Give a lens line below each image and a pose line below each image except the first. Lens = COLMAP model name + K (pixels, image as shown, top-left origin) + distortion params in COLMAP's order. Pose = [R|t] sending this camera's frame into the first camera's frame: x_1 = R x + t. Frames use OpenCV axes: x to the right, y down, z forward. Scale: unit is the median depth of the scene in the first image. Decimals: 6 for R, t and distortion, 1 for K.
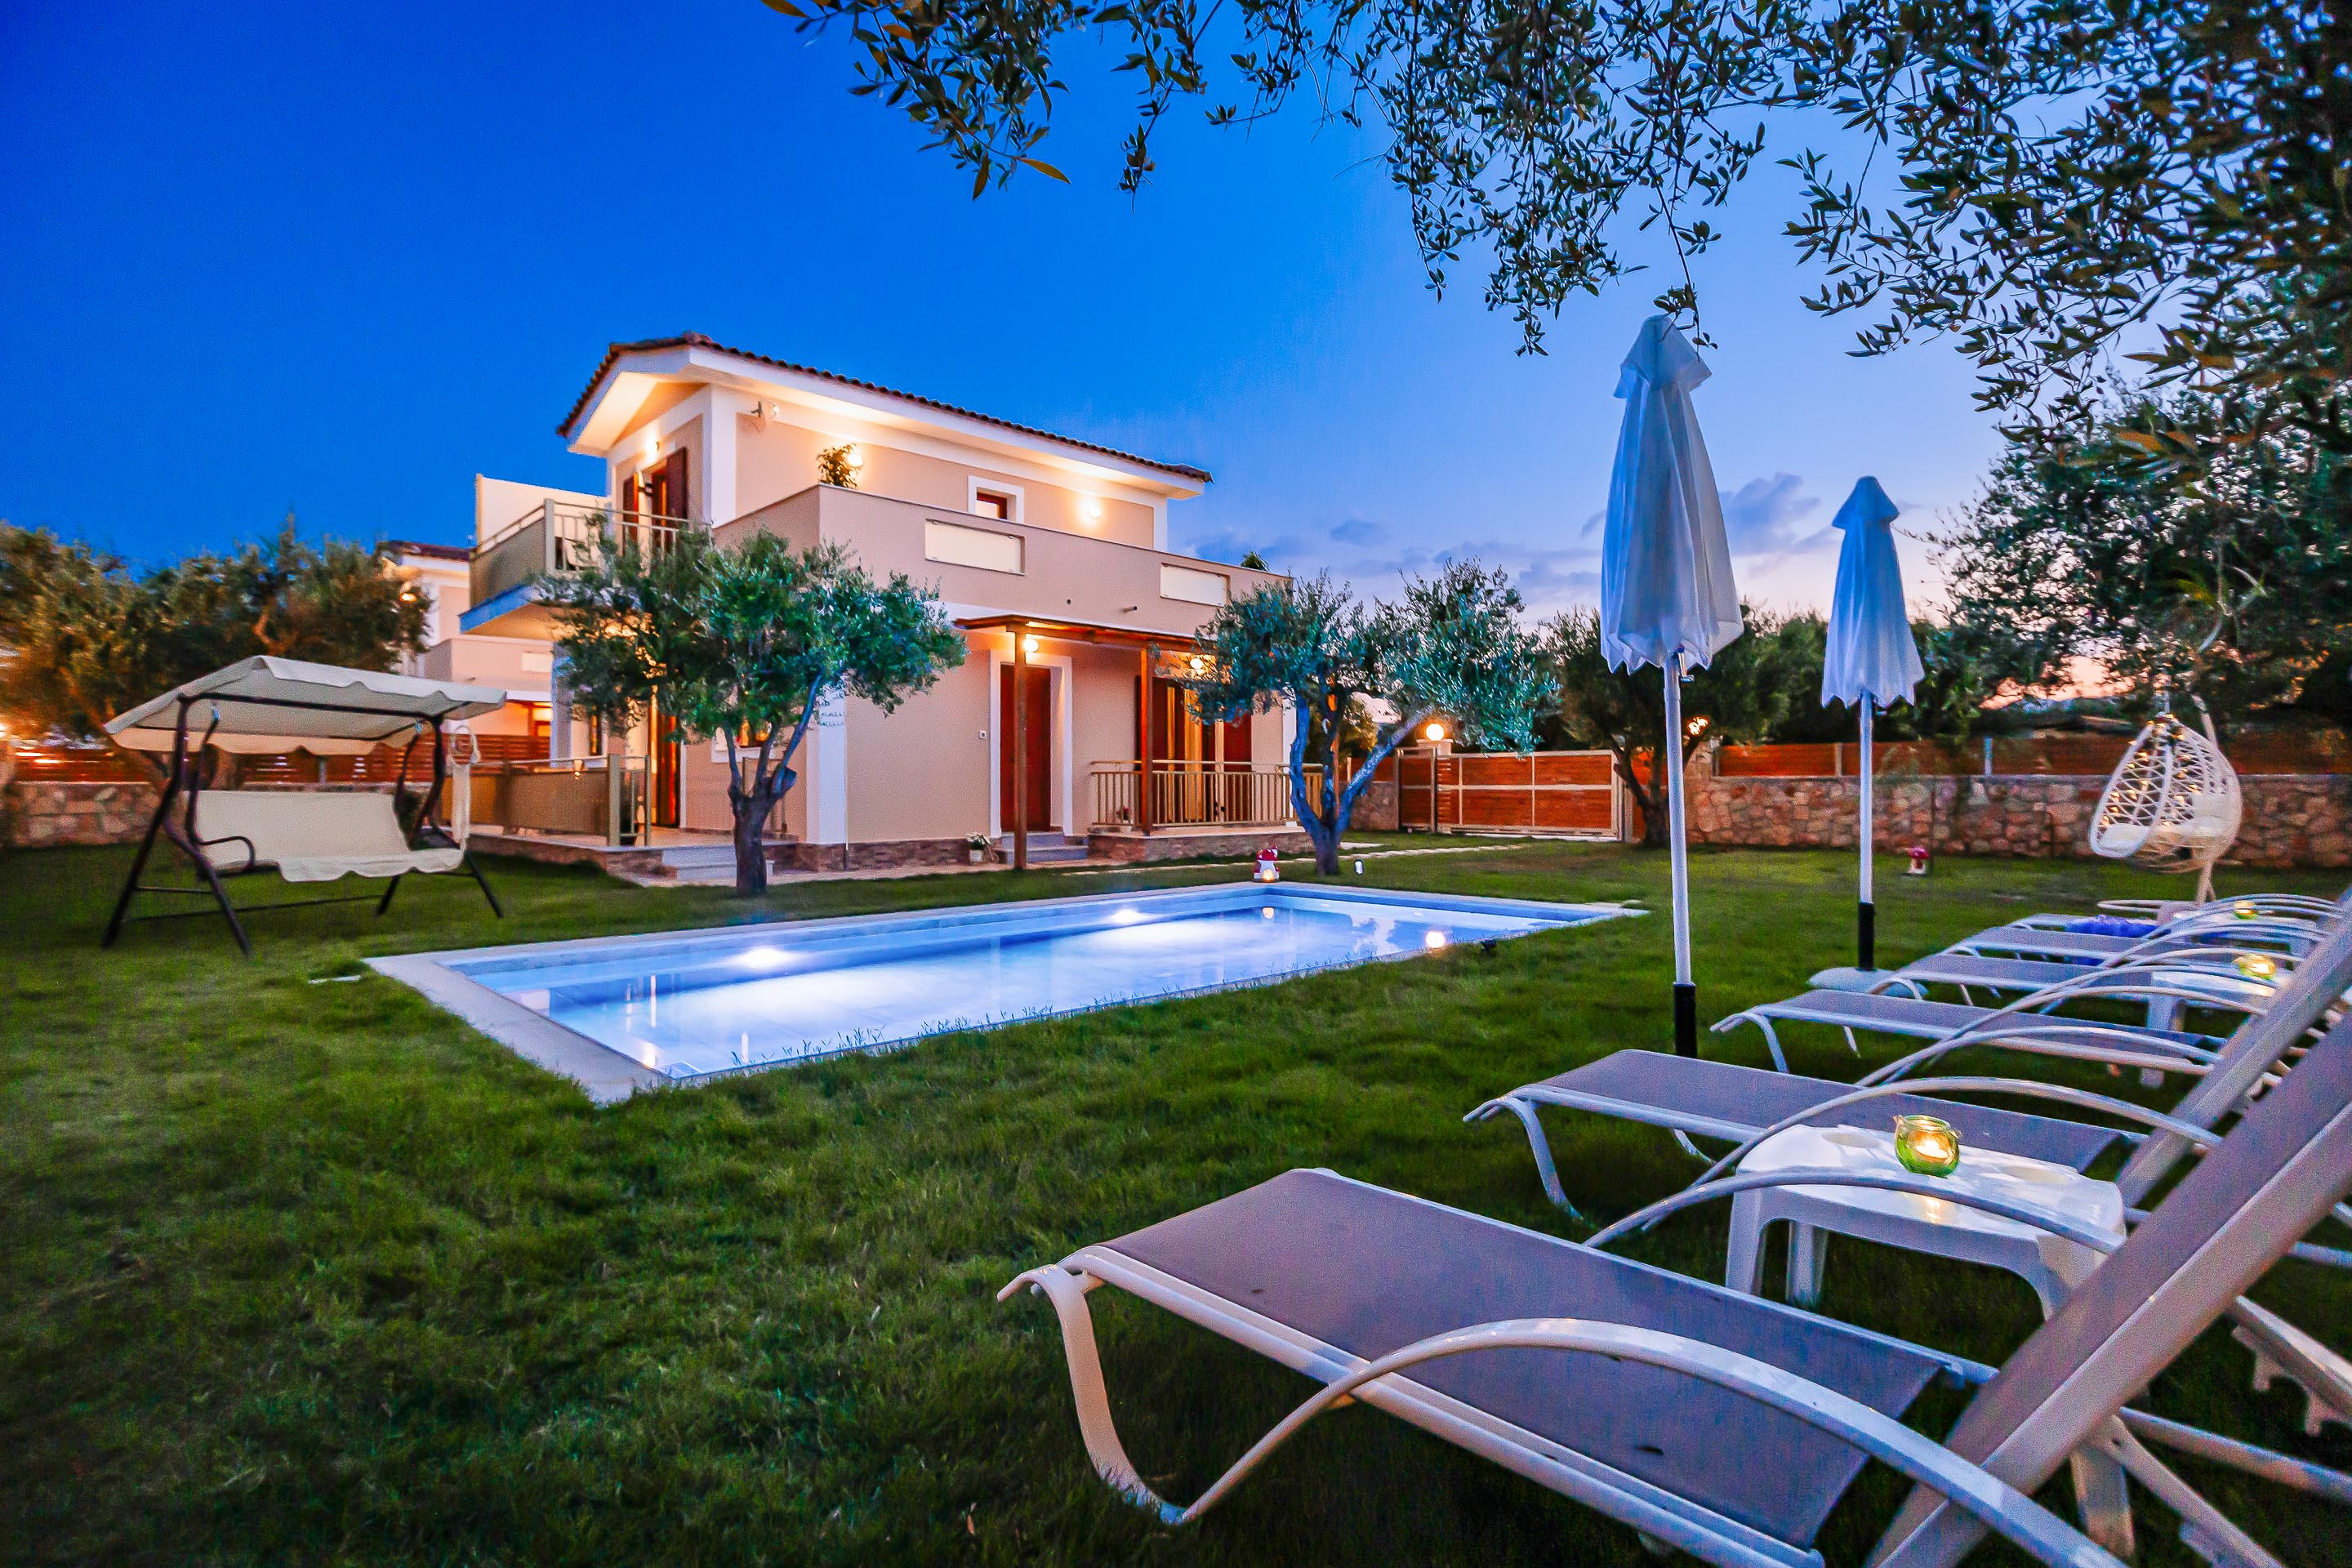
lens RADIAL K [[1140.4, 0, 1137.9], [0, 1140.4, 788.7], [0, 0, 1]] dist [0.000372, 0.000865]
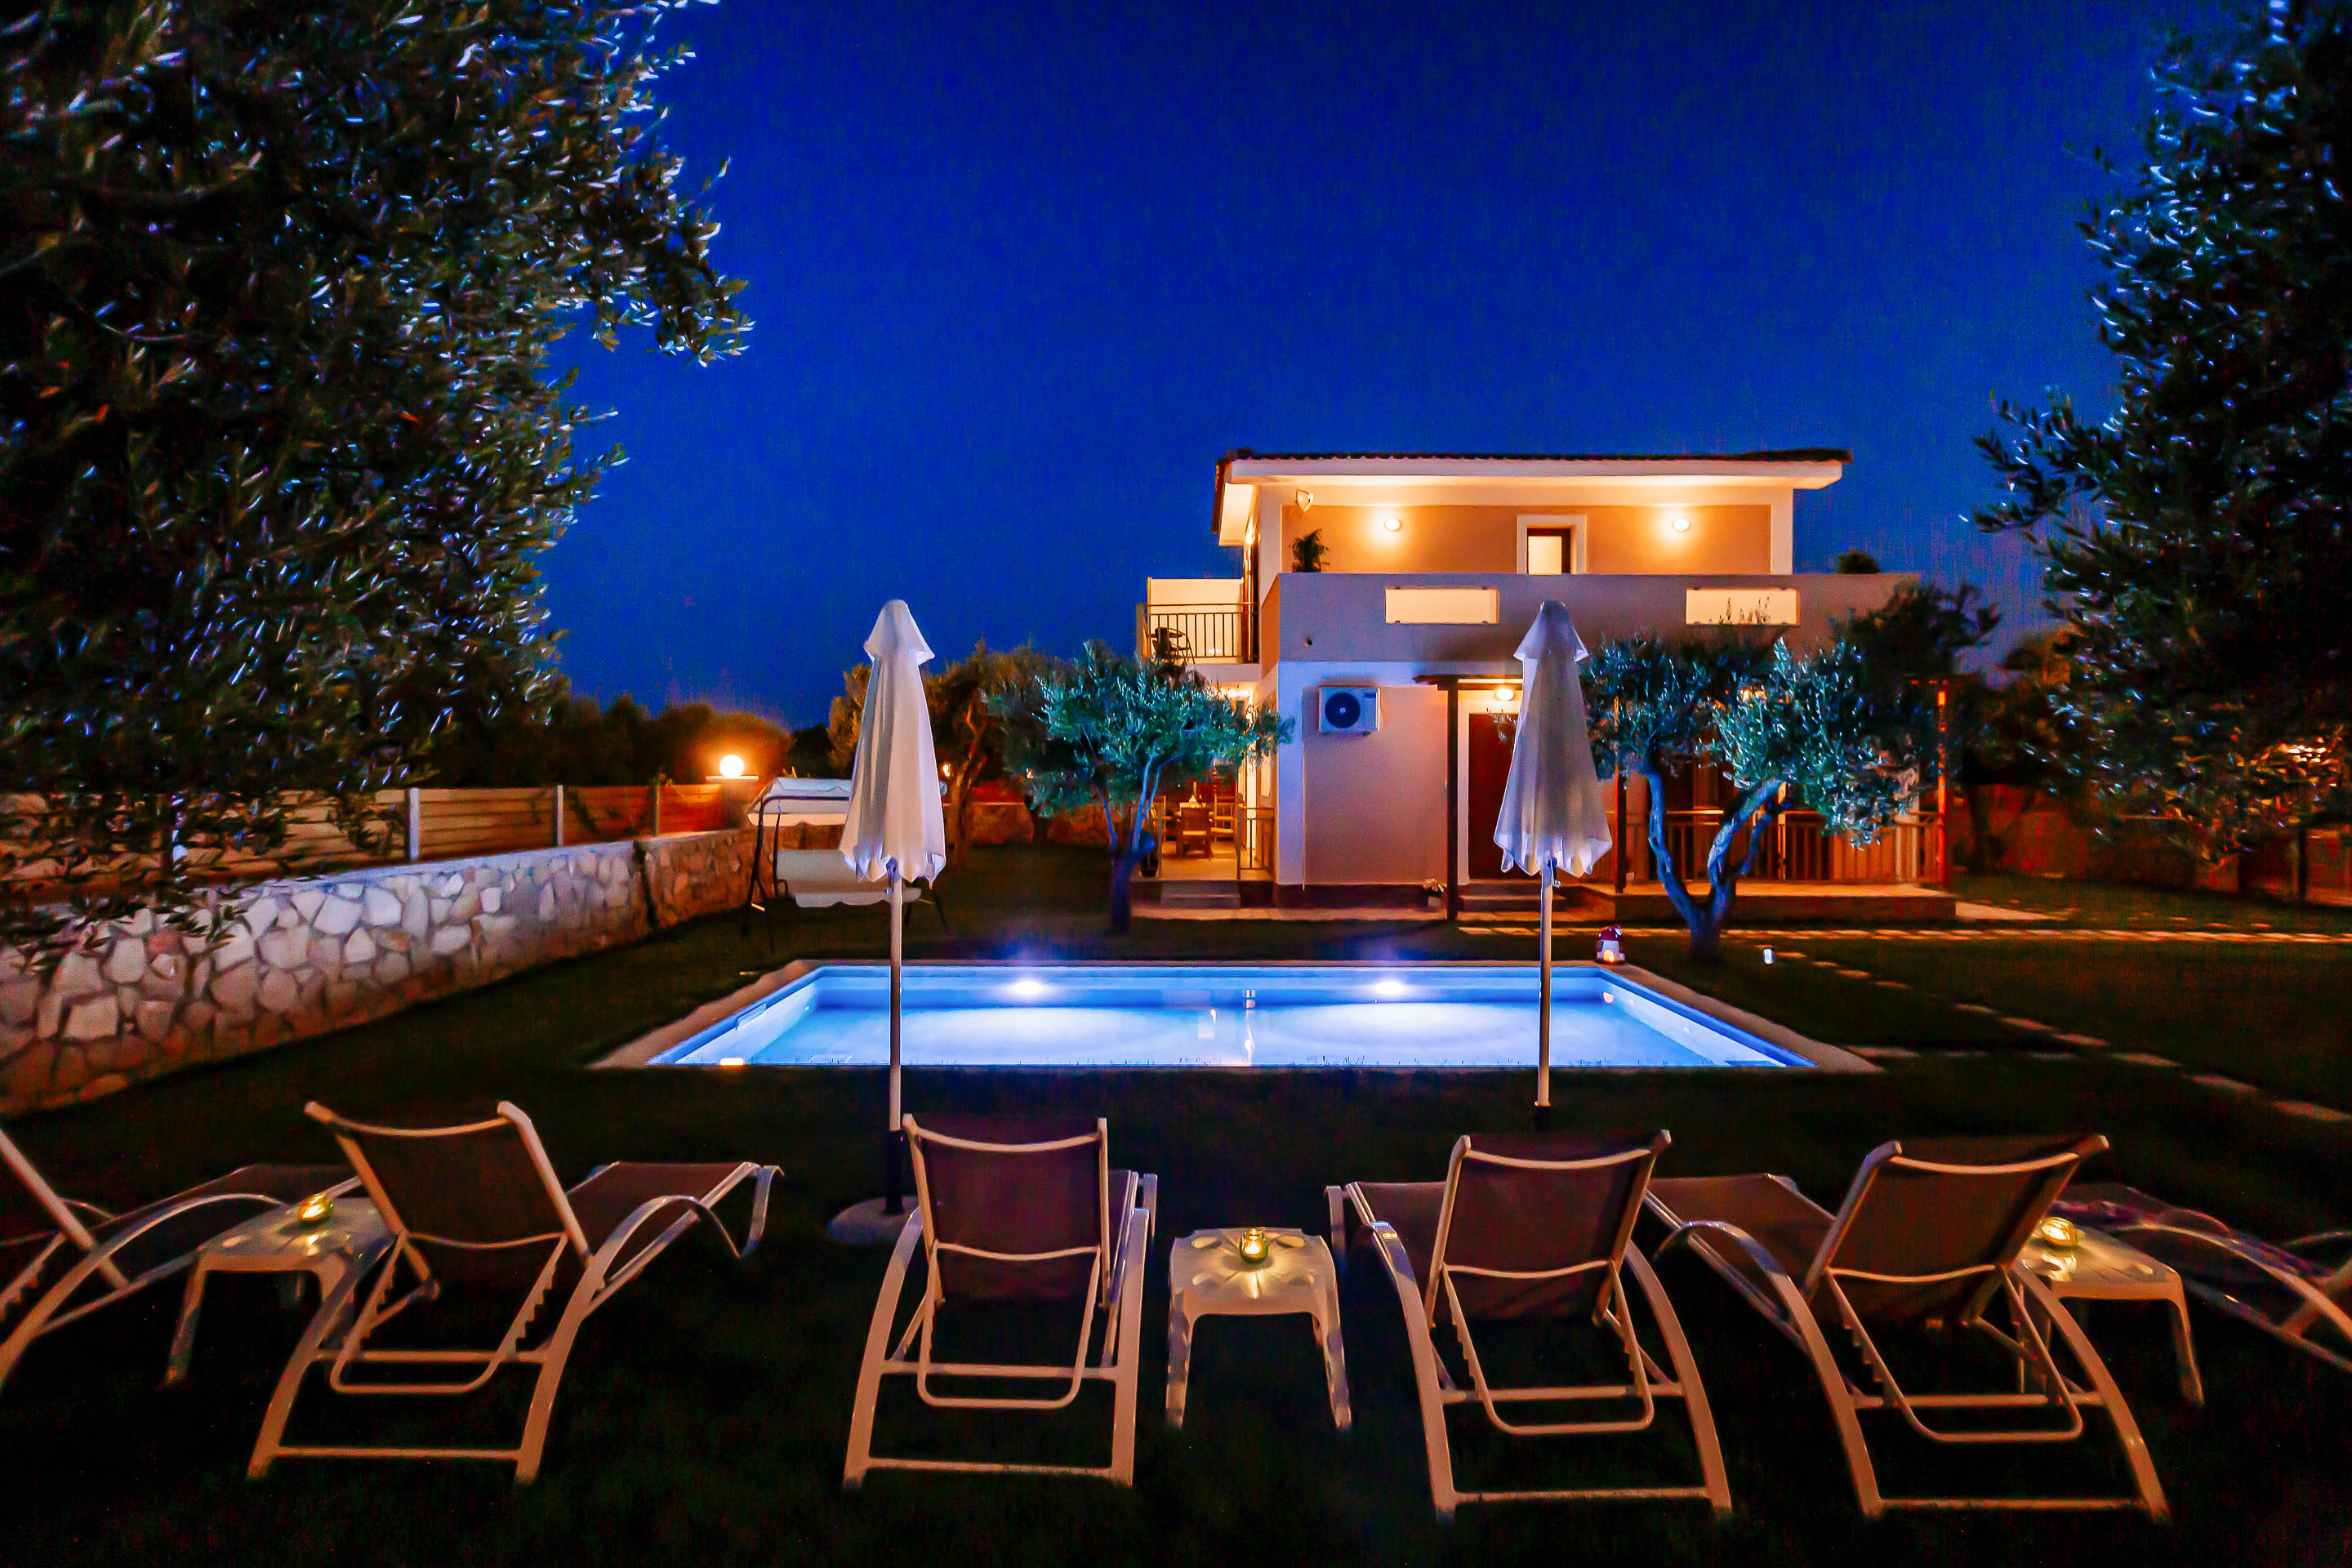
lens RADIAL K [[1127.4, 0, 1142.3], [0, 1127.4, 784.4], [0, 0, 1]] dist [0.000633, 0.000139]
pose [[0.727949, 0.004297, -0.685618, 0.359627], [-0.001695, 0.999989, 0.004468, -0.051278], [0.685629, -0.002091, 0.727948, 0.062770]]
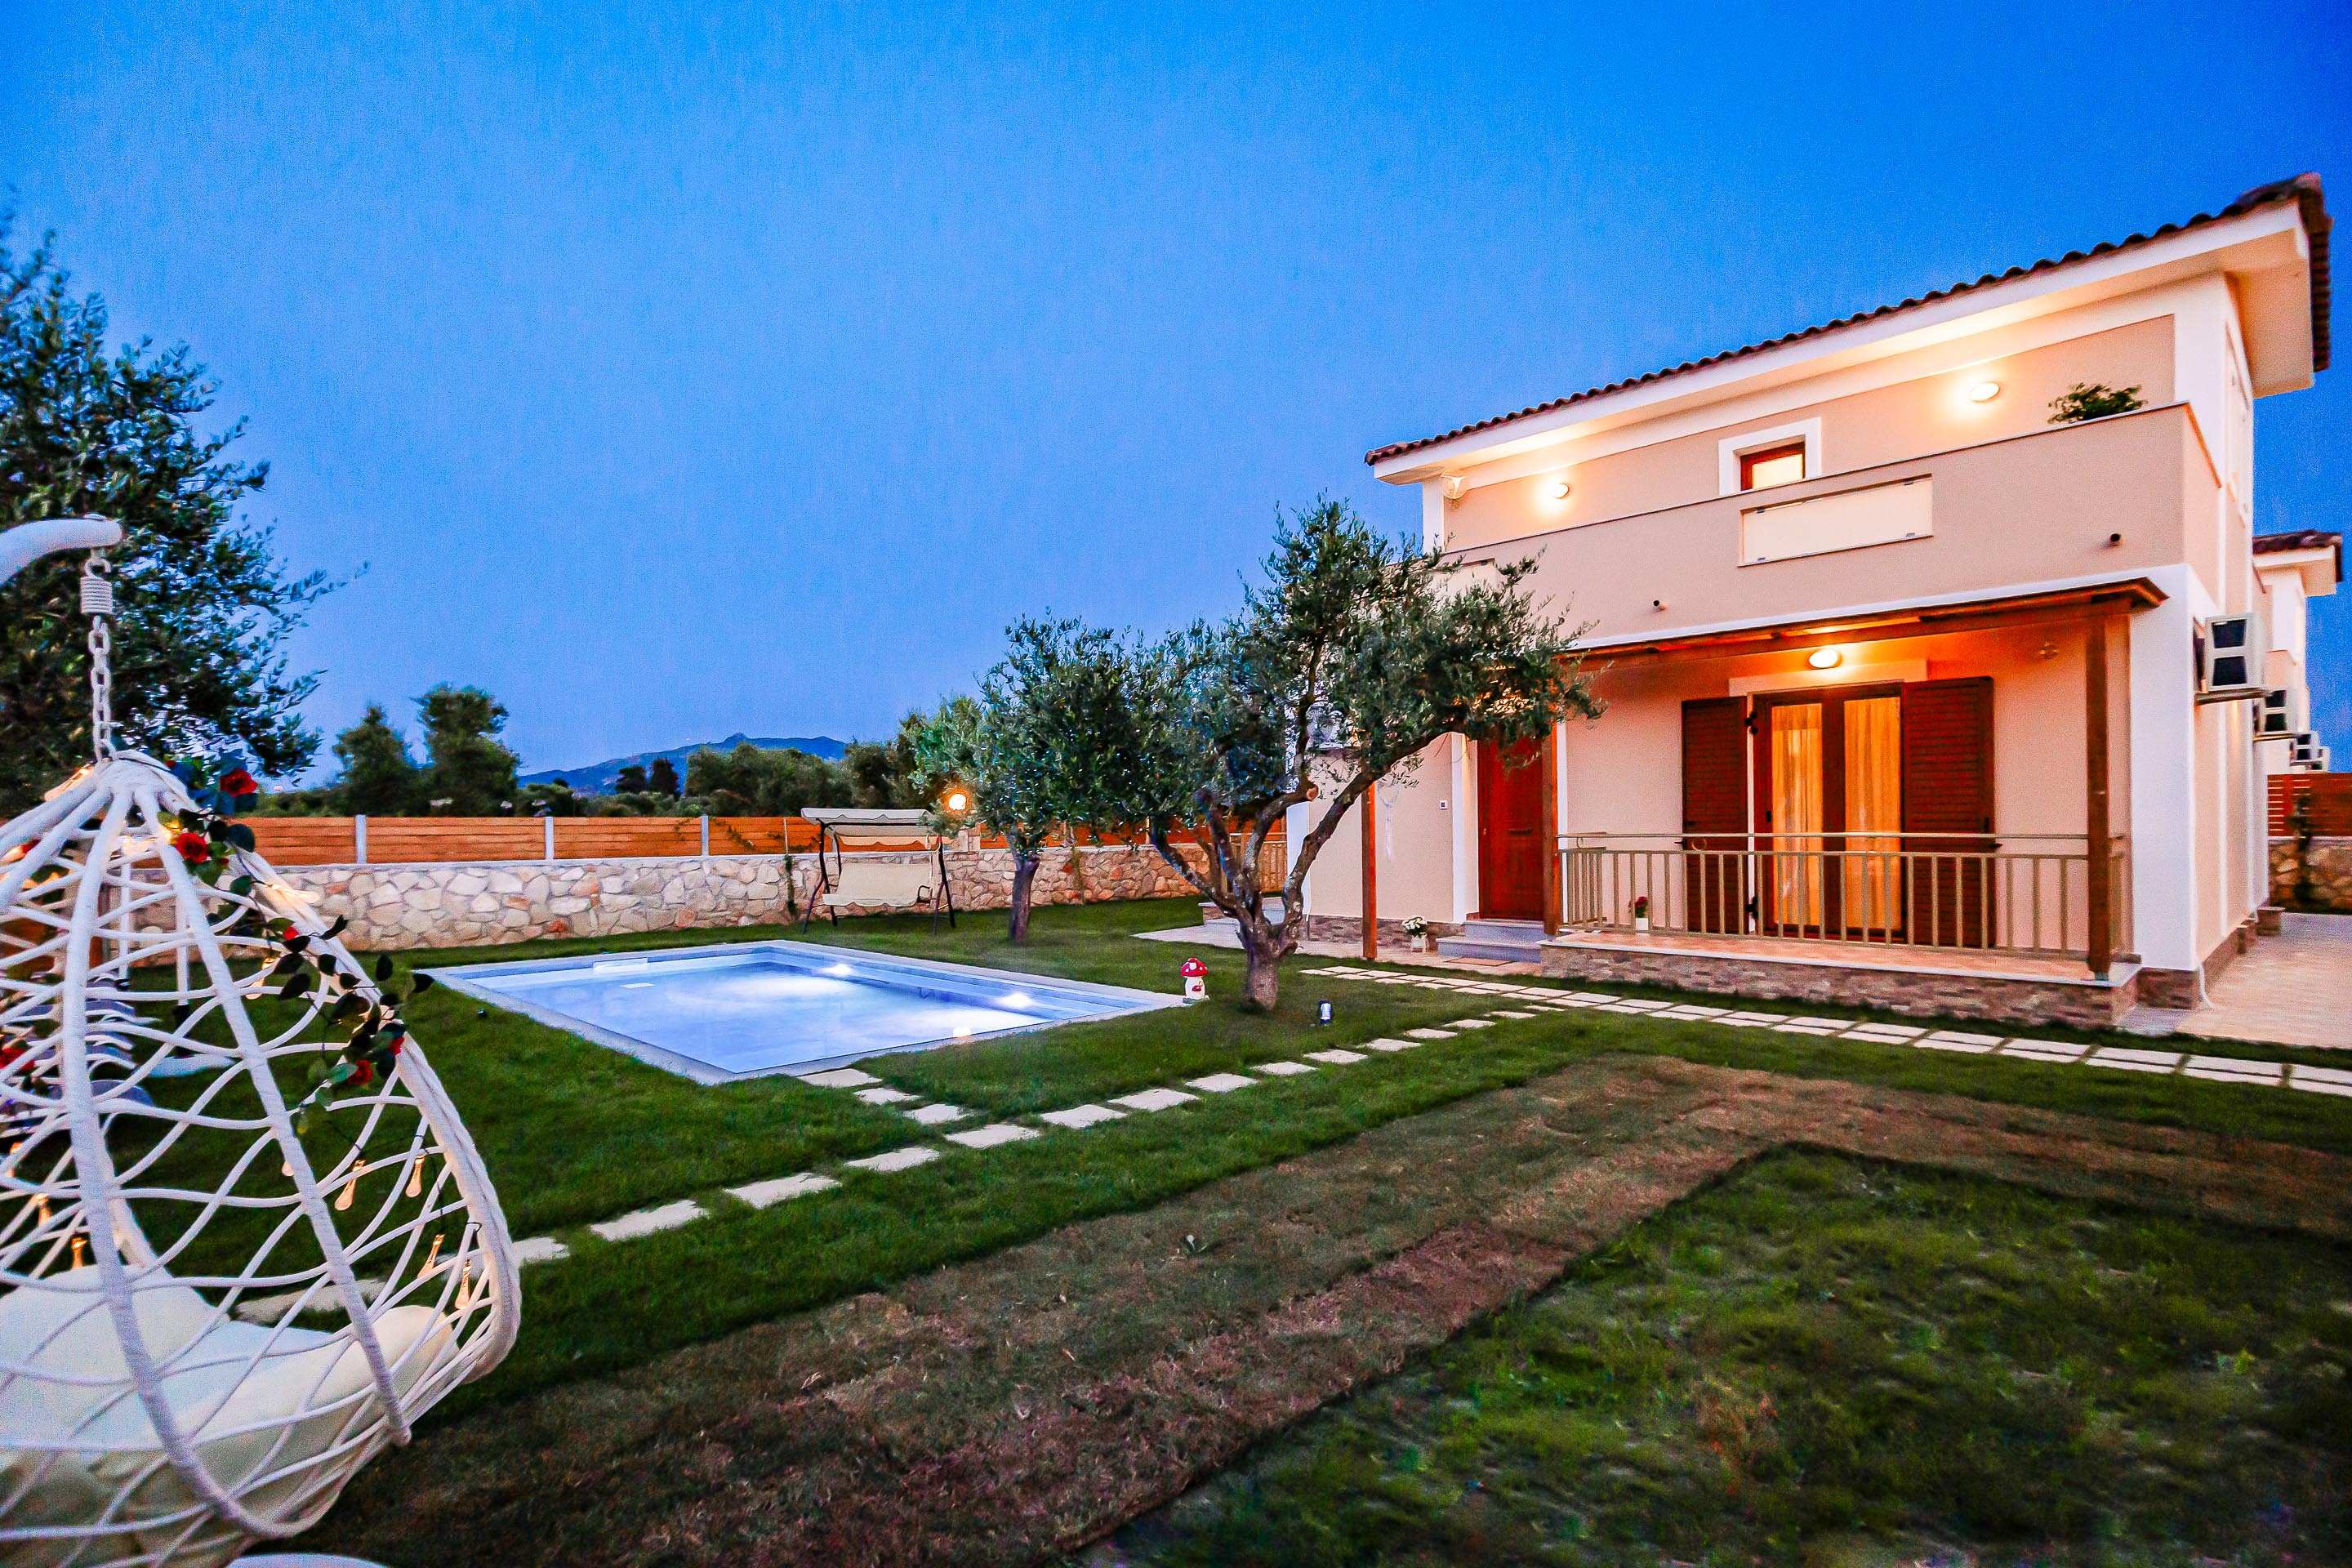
lens RADIAL K [[1108.5, 0, 1151.2], [0, 1108.5, 829.5], [0, 0, 1]] dist [-0.000231, 0.000213]
pose [[0.032399, 0.001781, -0.999473, 0.695040], [0.008561, 0.999961, 0.002060, -0.031598], [0.999438, -0.008623, 0.032382, 0.742285]]
